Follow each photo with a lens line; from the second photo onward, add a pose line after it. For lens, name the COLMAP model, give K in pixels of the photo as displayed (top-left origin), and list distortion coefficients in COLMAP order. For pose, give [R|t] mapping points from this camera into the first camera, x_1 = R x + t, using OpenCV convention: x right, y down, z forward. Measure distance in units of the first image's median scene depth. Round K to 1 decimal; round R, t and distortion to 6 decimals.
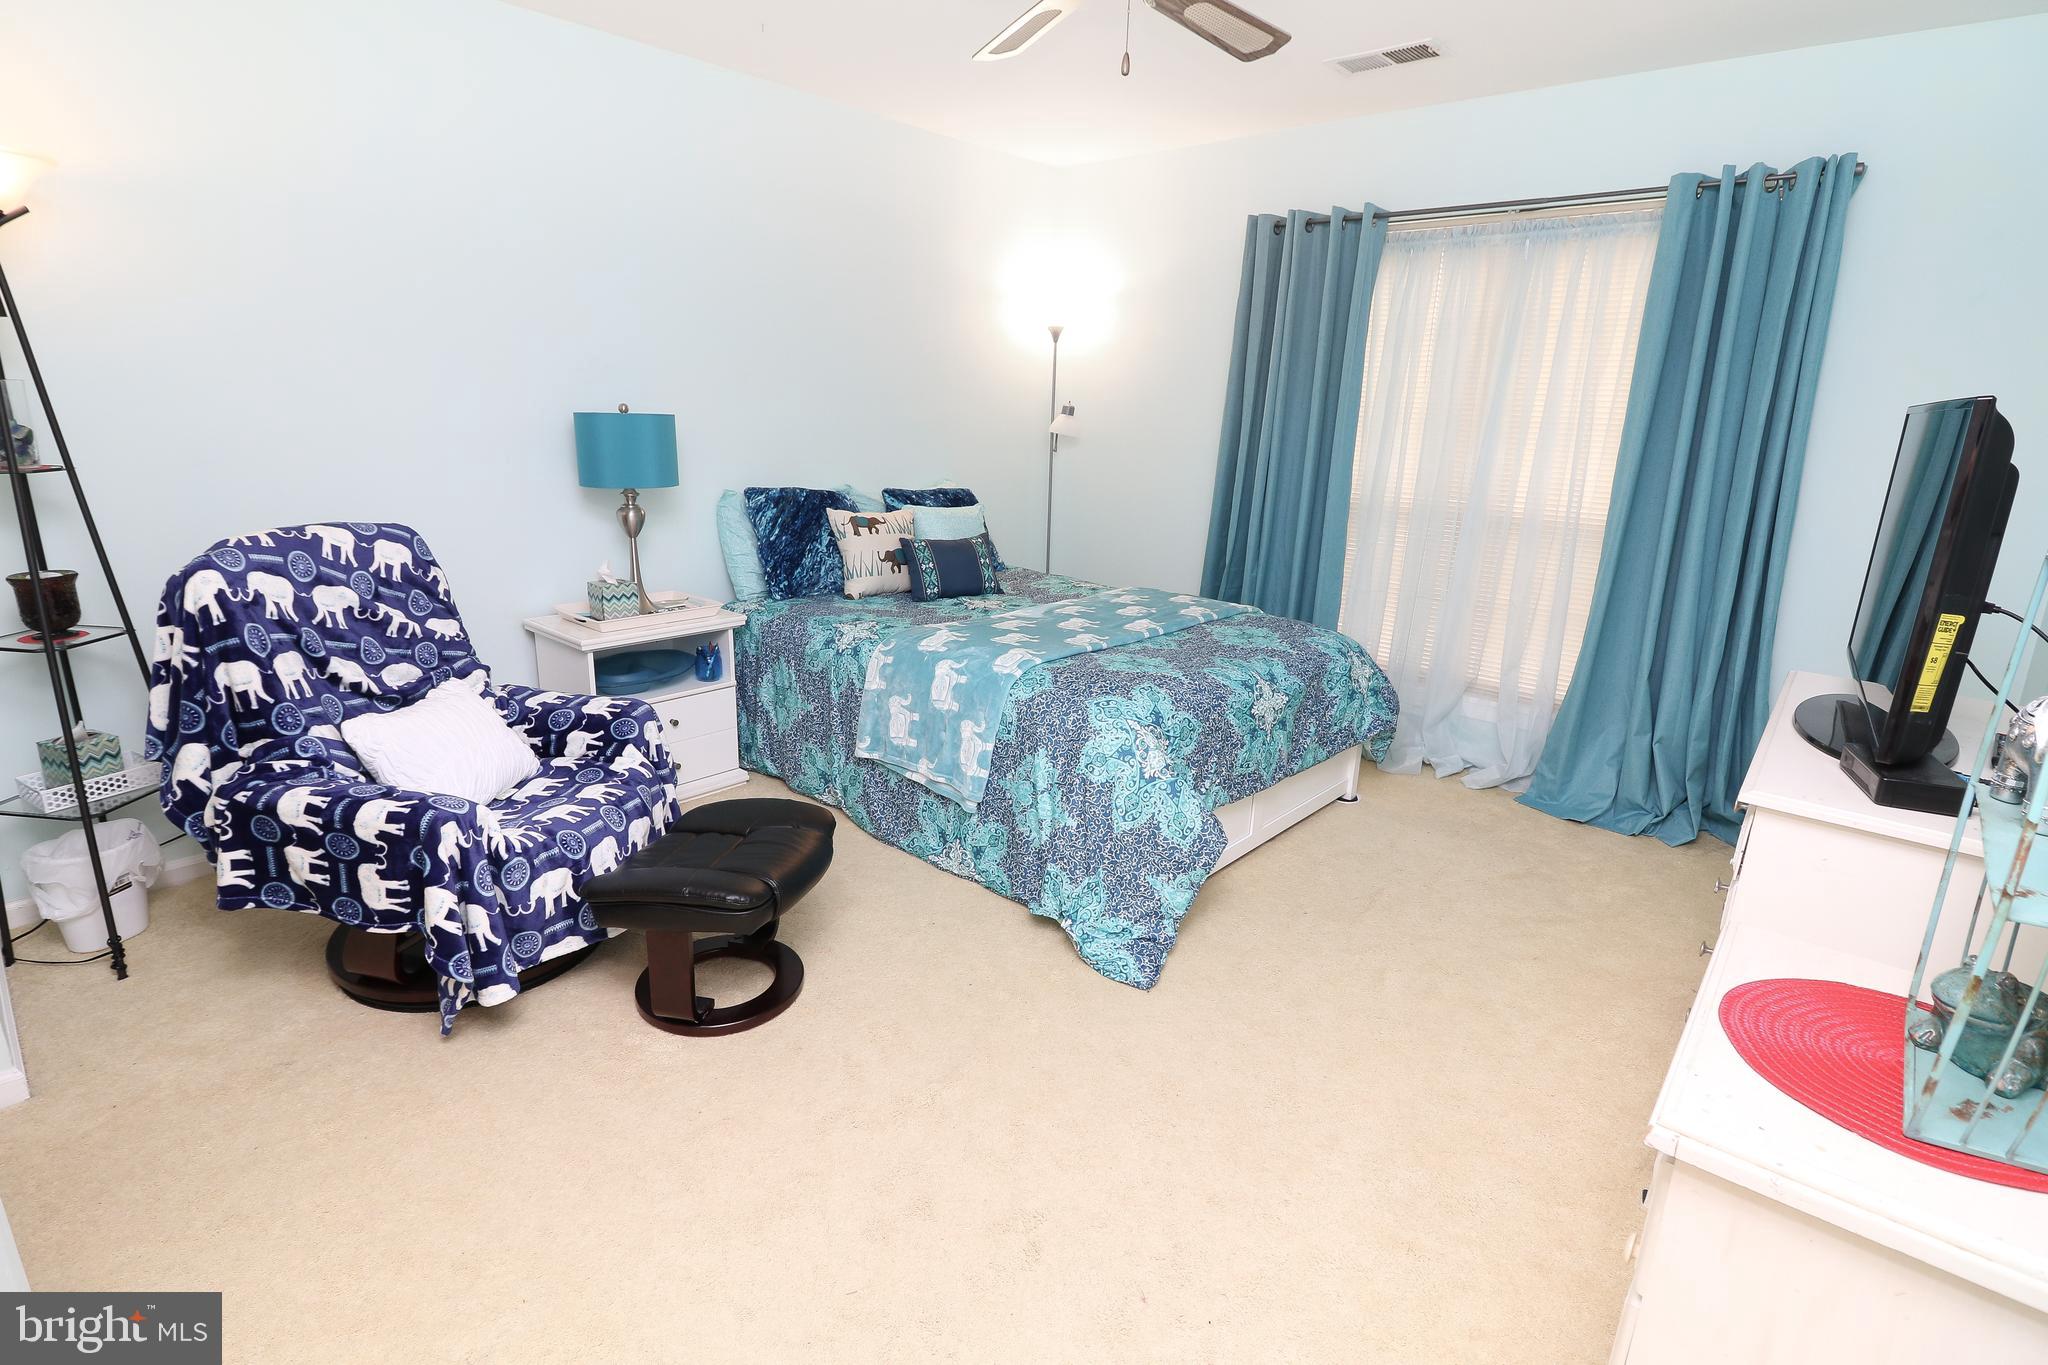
lens RADIAL K [[979.0, 0, 1026.6], [0, 979.0, 691.3], [0, 0, 1]] dist [-0.017243, -0.000135]
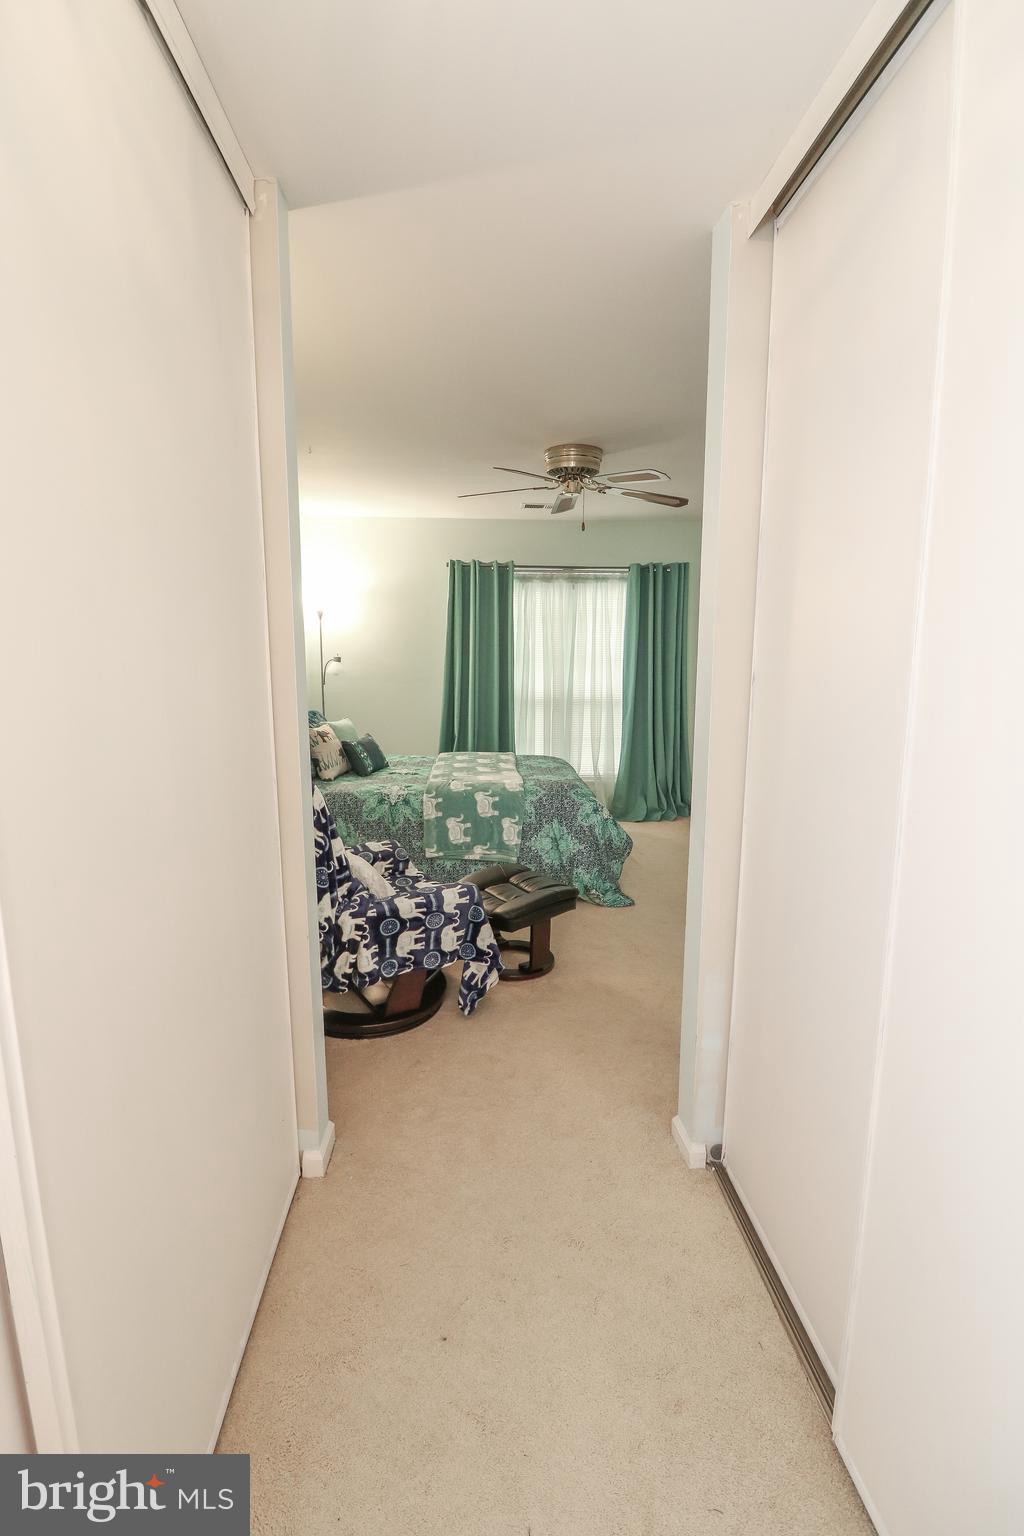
lens RADIAL K [[702.9, 0, 509.7], [0, 702.9, 760.7], [0, 0, 1]] dist [-0.002980, -0.010437]
pose [[0.711694, -0.140977, 0.688199, -0.975200], [0.215526, 0.976230, -0.022904, -0.047037], [-0.668611, 0.164625, 0.725161, -0.057593]]
